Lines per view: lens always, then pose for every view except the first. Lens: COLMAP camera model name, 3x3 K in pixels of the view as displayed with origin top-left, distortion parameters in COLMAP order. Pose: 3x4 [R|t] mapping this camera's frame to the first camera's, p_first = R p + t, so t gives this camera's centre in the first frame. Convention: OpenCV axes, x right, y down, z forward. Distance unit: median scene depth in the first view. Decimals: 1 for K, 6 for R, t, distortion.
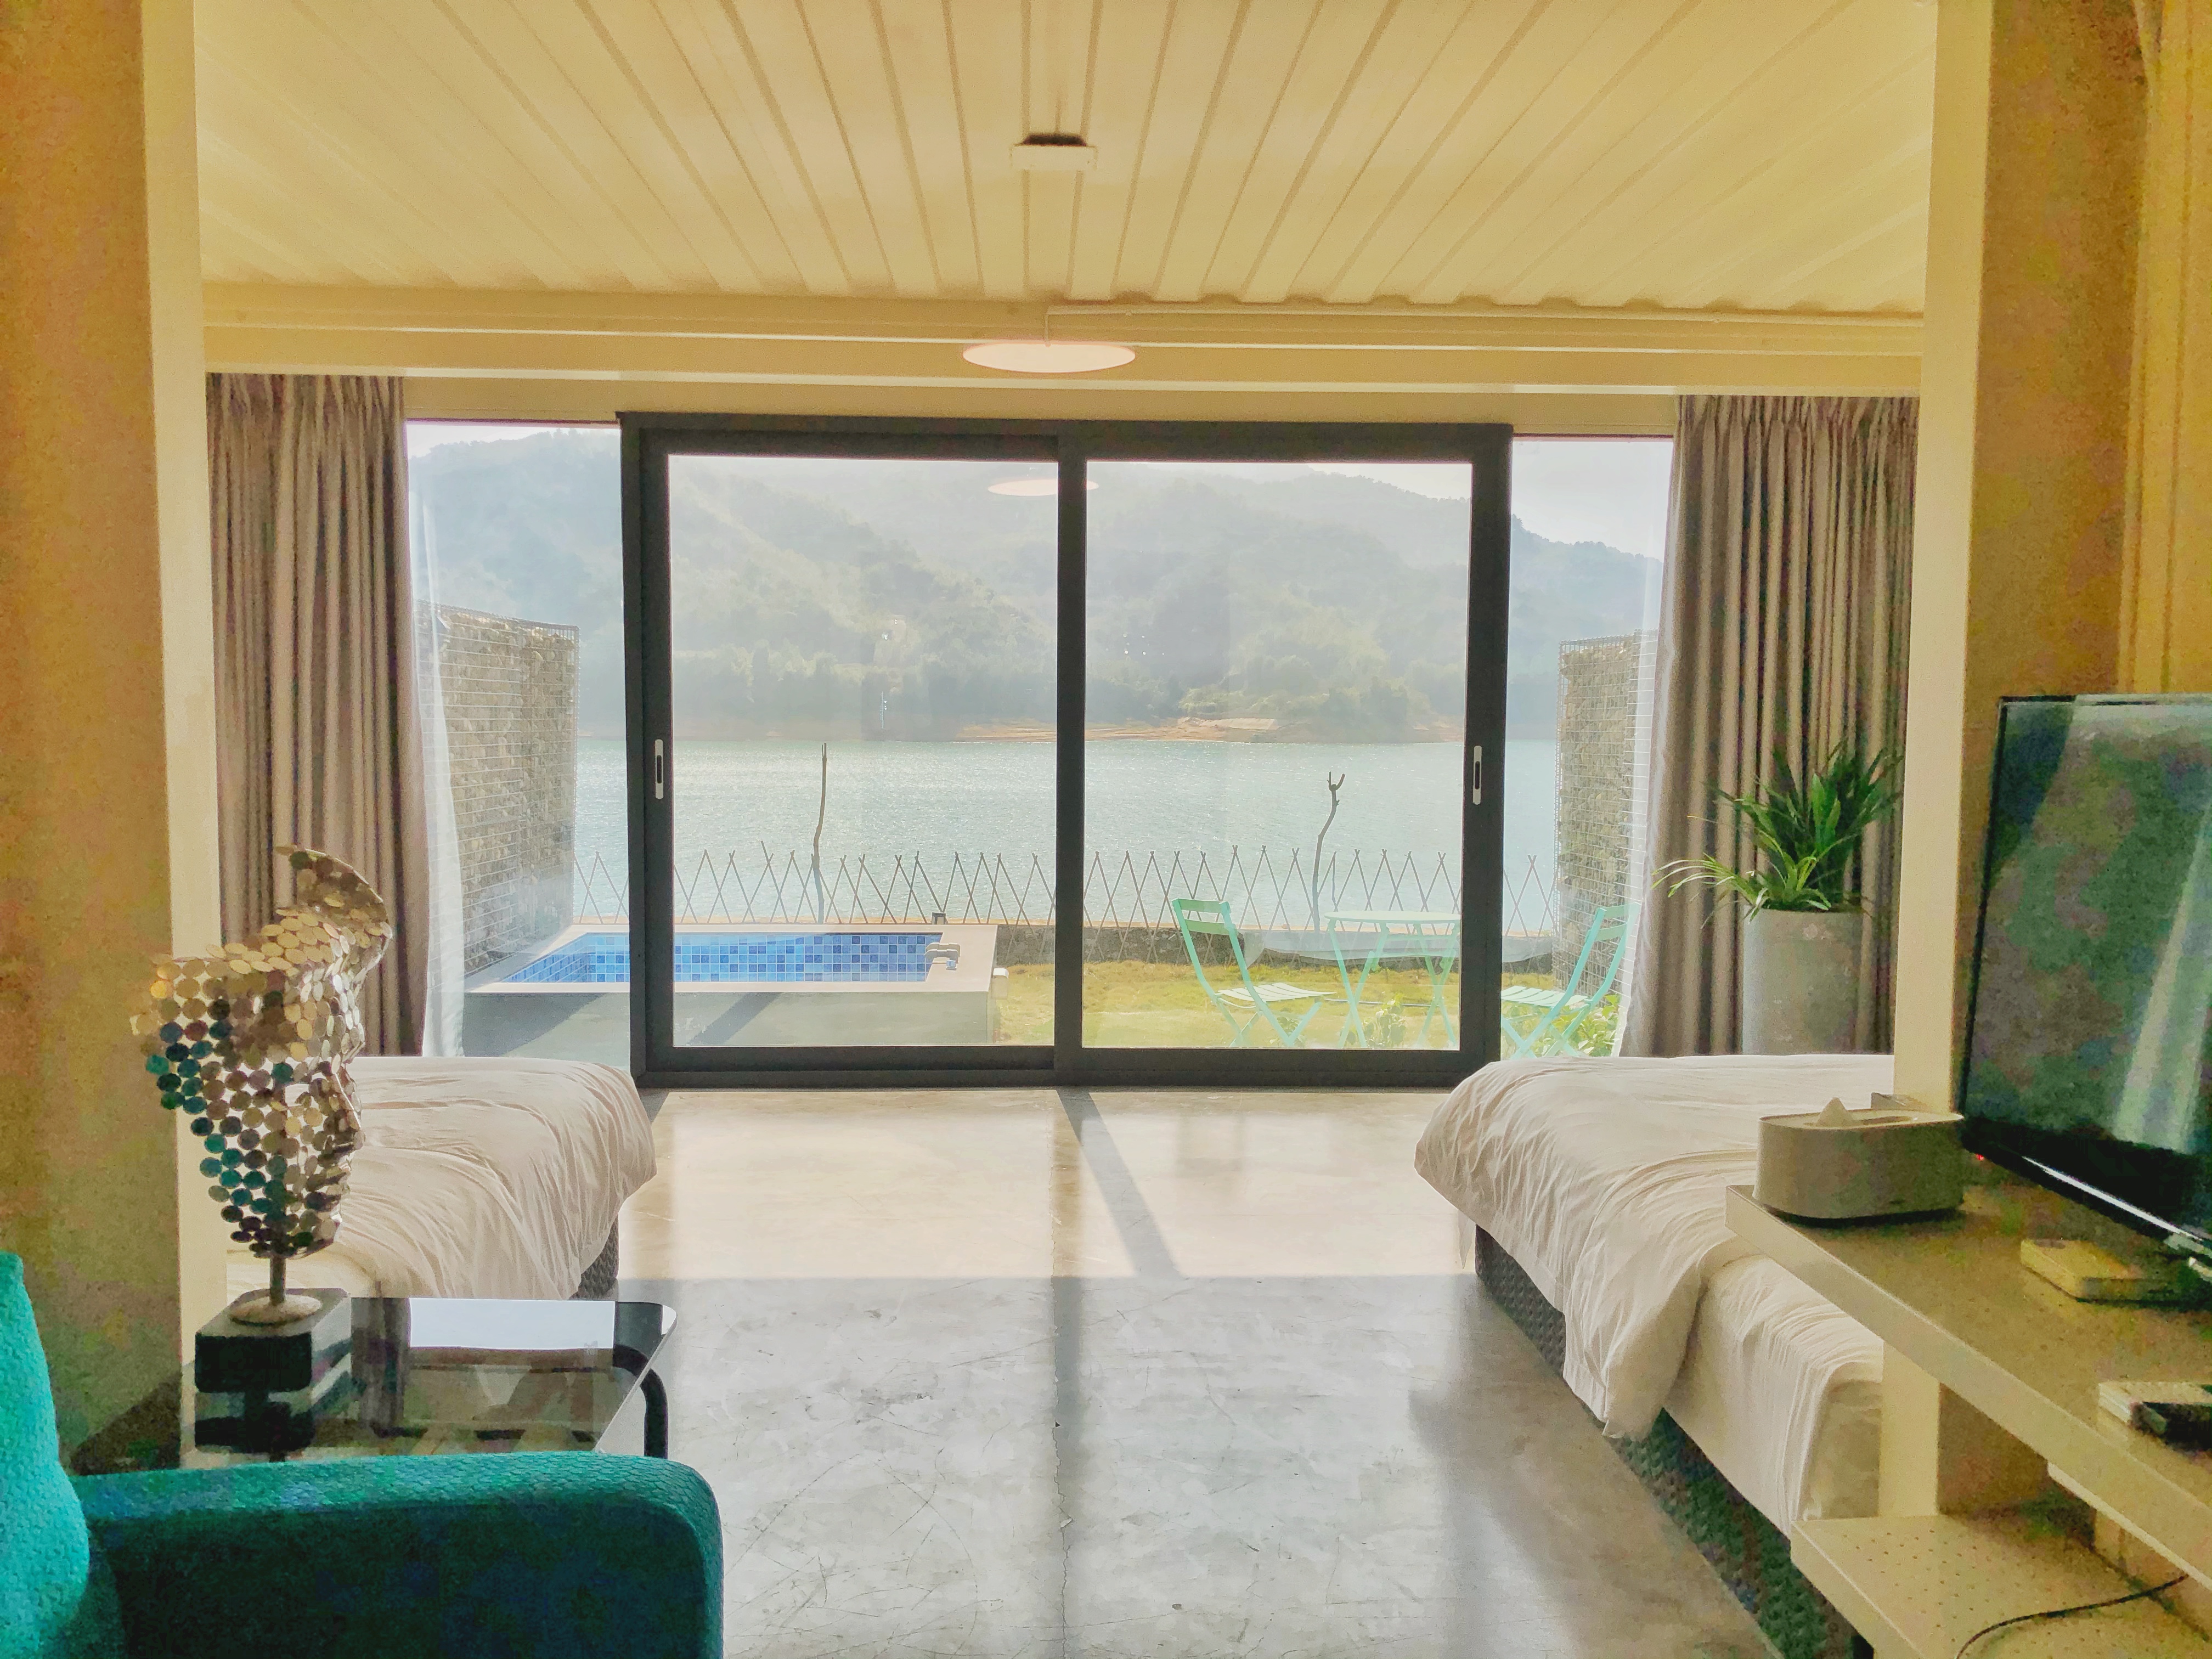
lens RADIAL K [[1829.0, 0, 1096.6], [0, 1829.0, 810.9], [0, 0, 1]] dist [0.050802, -0.022102]
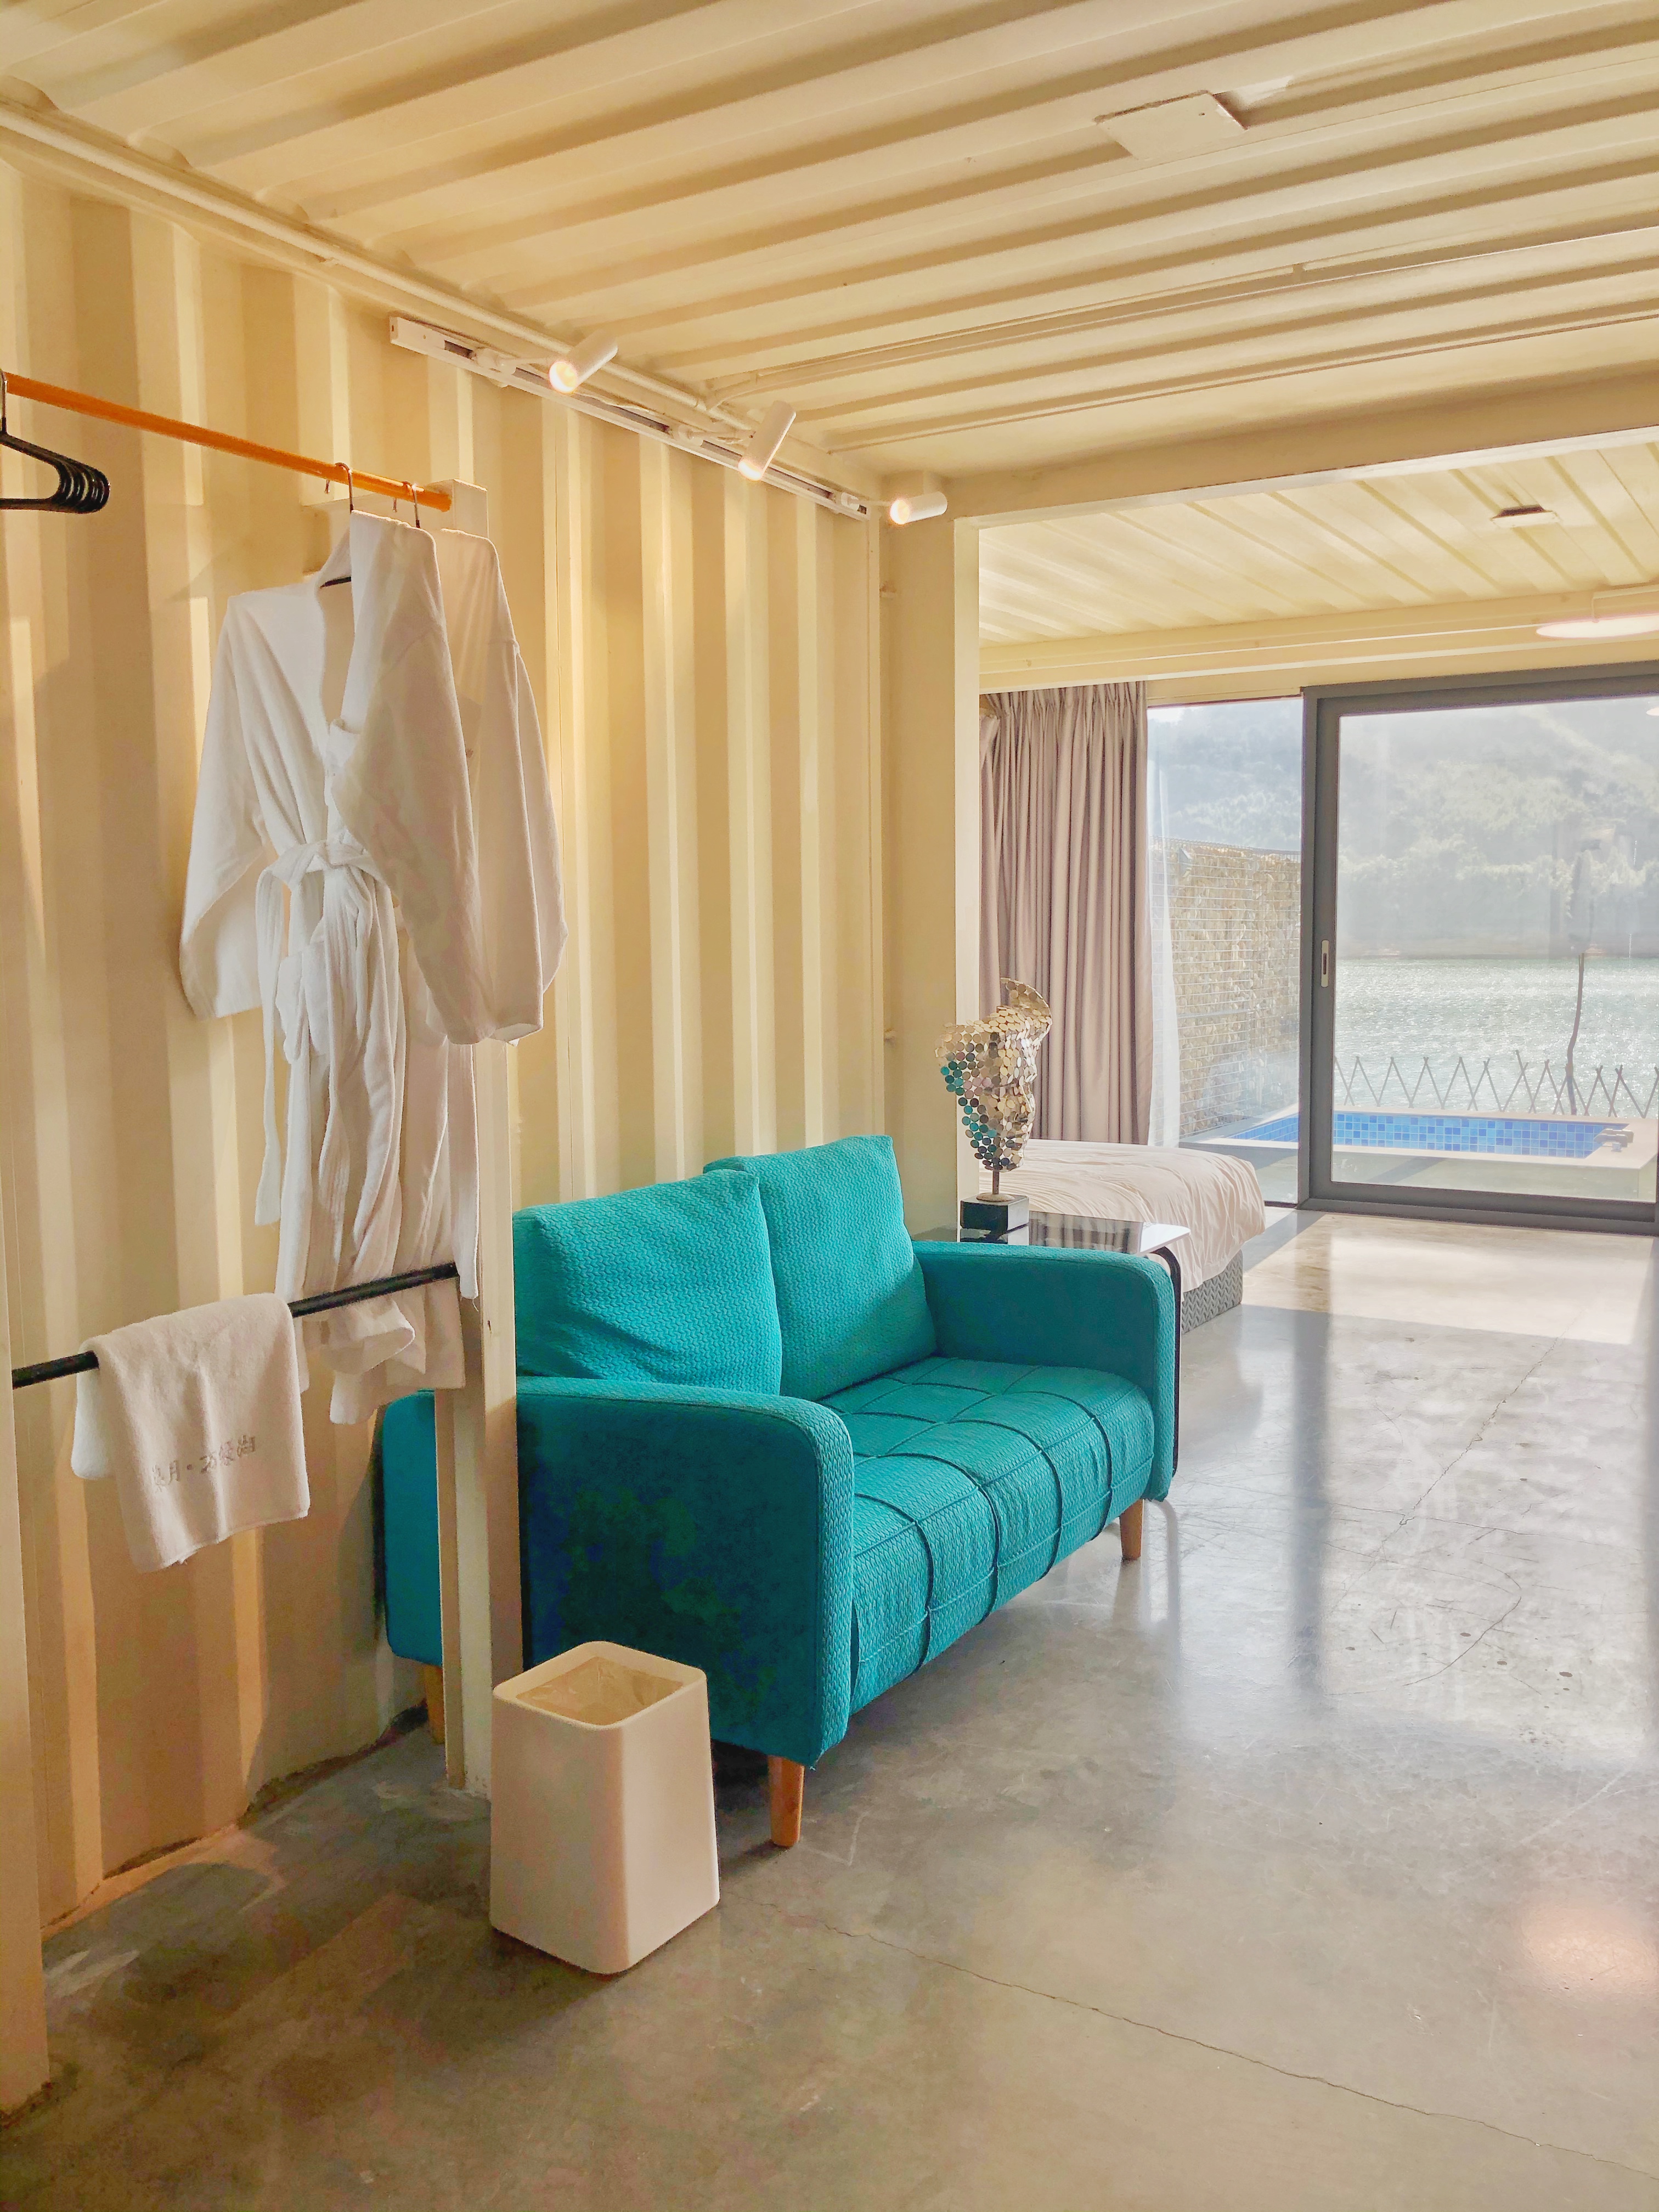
lens RADIAL K [[1829.0, 0, 853.0], [0, 1829.0, 1095.2], [0, 0, 1]] dist [0.050802, -0.022102]
pose [[0.848931, 0.035430, -0.527315, 0.174512], [-0.016752, 0.999053, 0.040156, 0.024708], [0.528238, -0.025257, 0.848721, -0.289058]]
